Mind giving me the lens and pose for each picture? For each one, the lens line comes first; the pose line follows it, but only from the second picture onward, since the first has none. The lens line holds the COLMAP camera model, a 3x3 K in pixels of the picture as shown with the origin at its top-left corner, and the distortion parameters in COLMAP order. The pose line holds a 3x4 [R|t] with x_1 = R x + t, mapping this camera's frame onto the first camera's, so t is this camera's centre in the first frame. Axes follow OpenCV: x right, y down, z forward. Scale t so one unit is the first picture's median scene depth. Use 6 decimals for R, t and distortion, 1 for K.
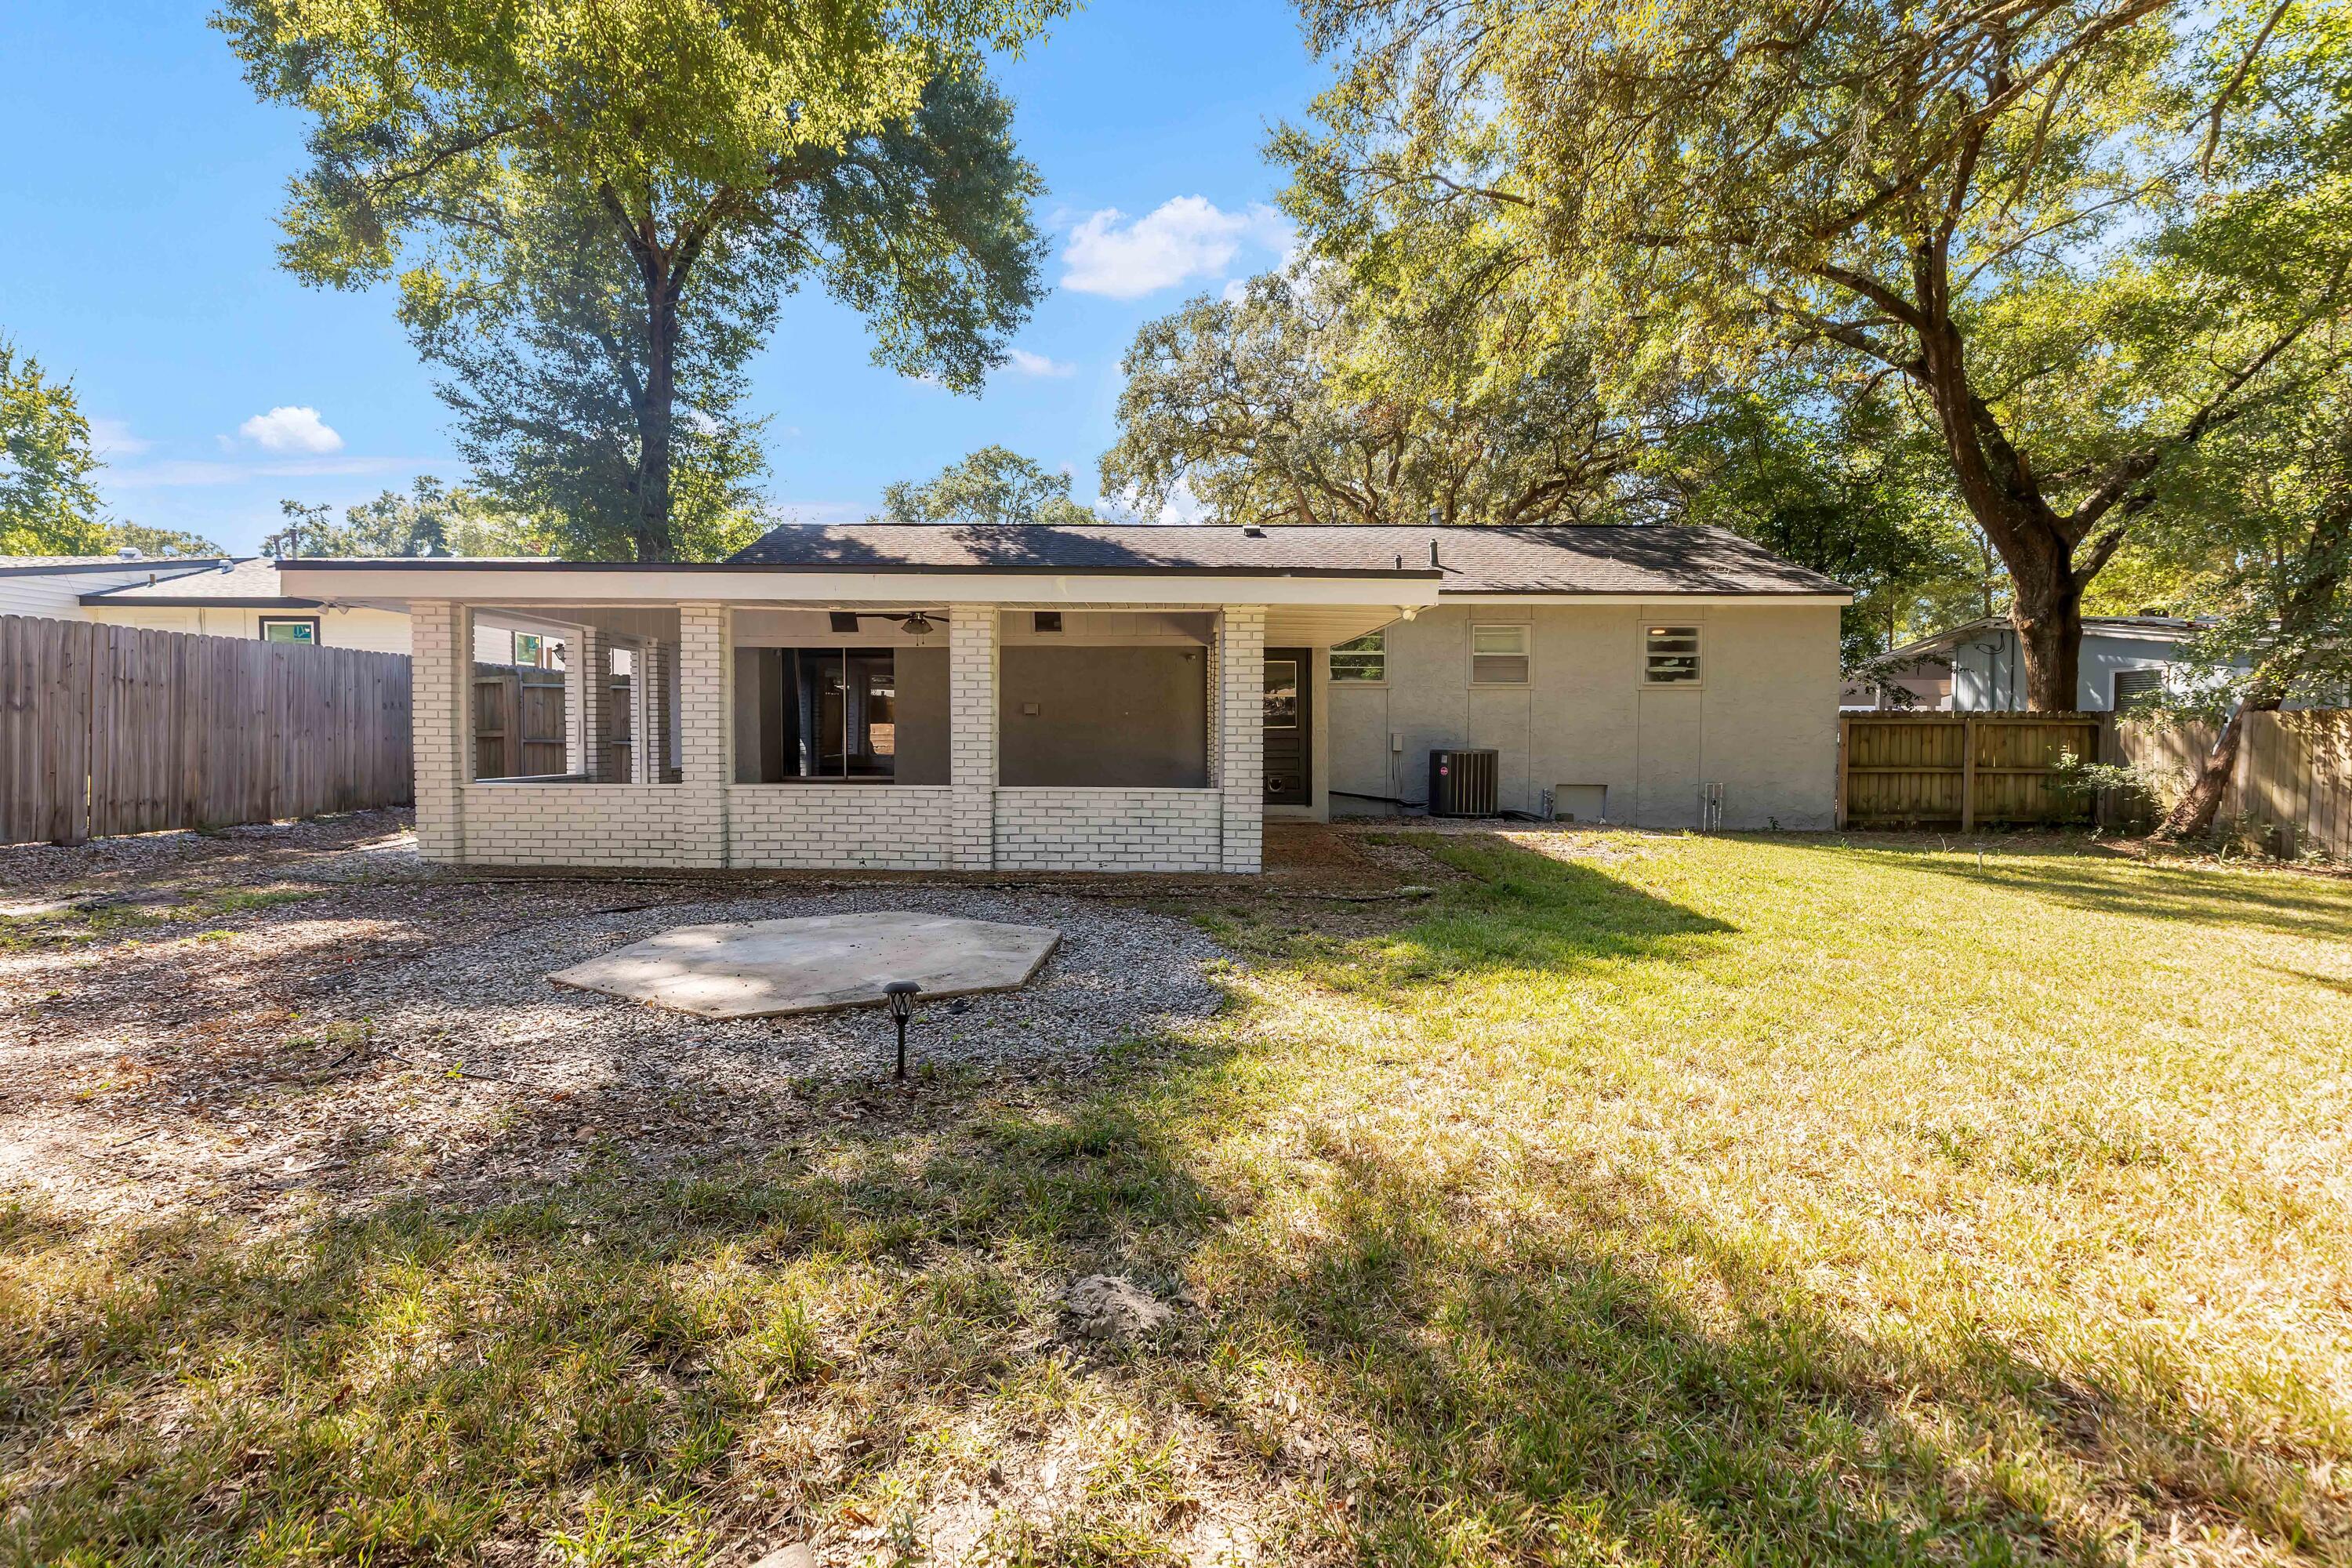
lens RADIAL K [[1076.1, 0, 1176.0], [0, 1076.1, 784.0], [0, 0, 1]] dist [0.003017, 0.000416]
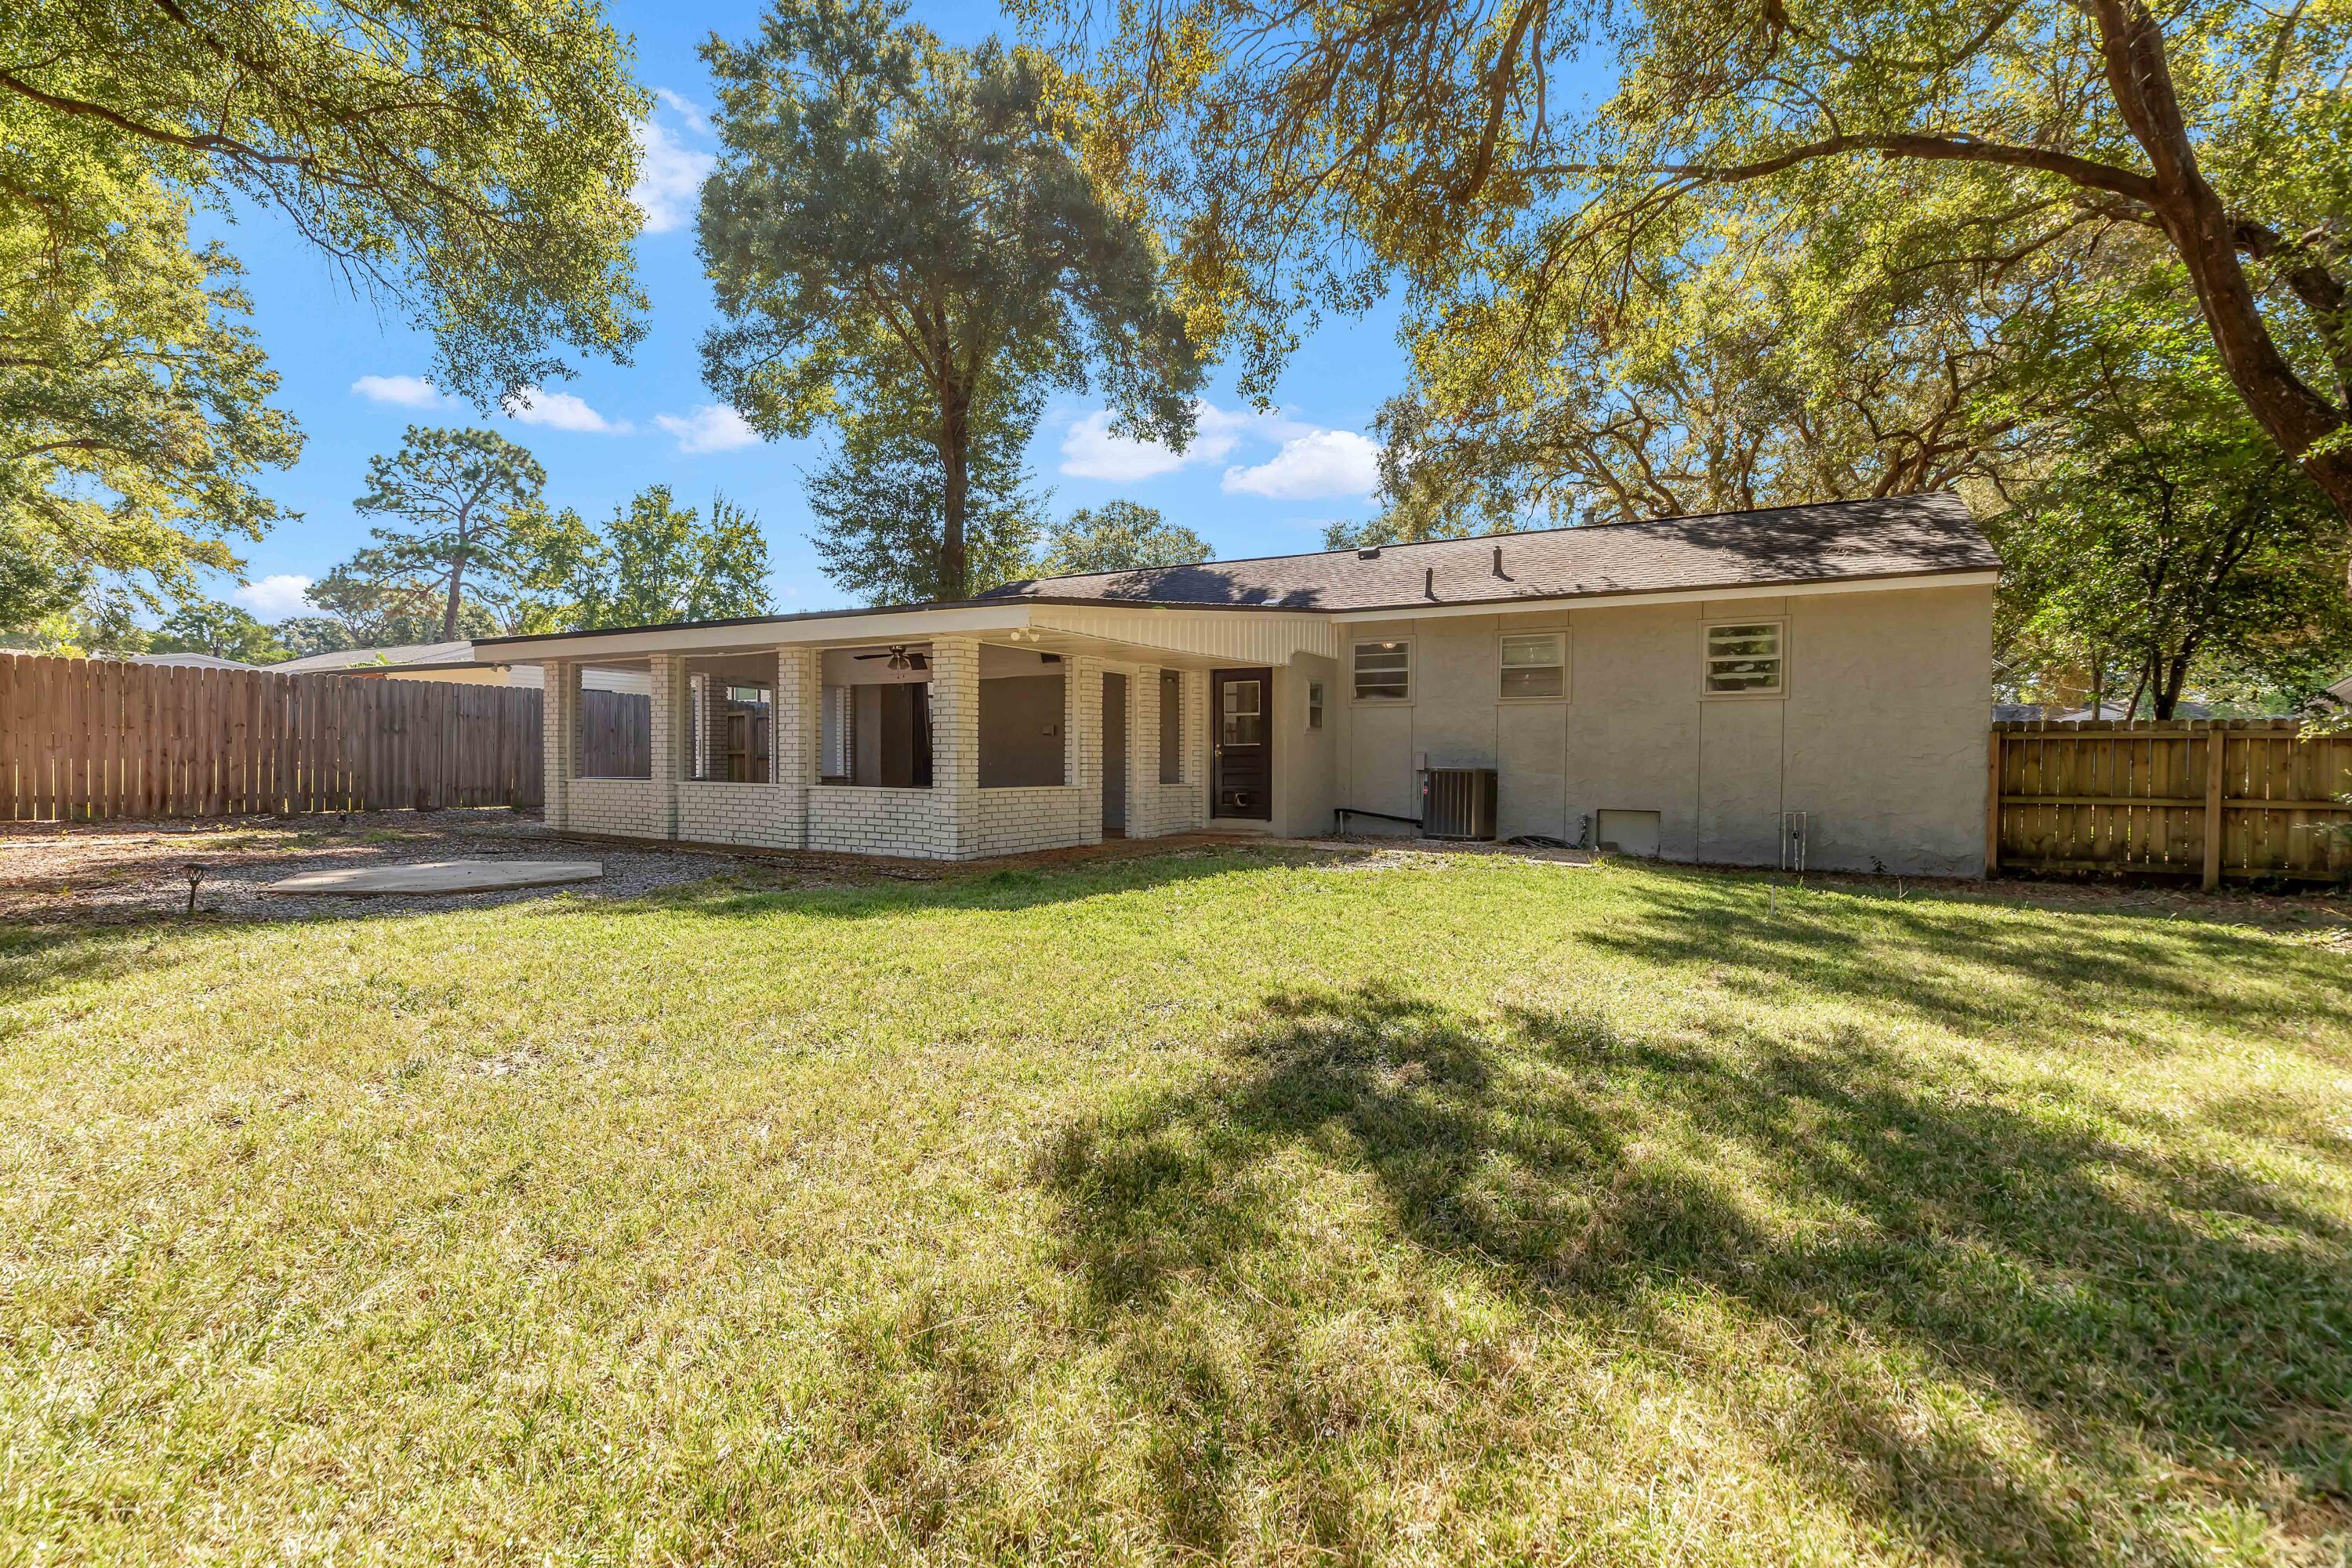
lens RADIAL K [[1076.1, 0, 1176.0], [0, 1076.1, 784.0], [0, 0, 1]] dist [0.003017, 0.000416]
pose [[0.871796, 0.014346, -0.489658, 0.488393], [-0.029028, 0.999328, -0.022403, 0.010078], [0.489008, 0.033744, 0.871627, 0.050162]]
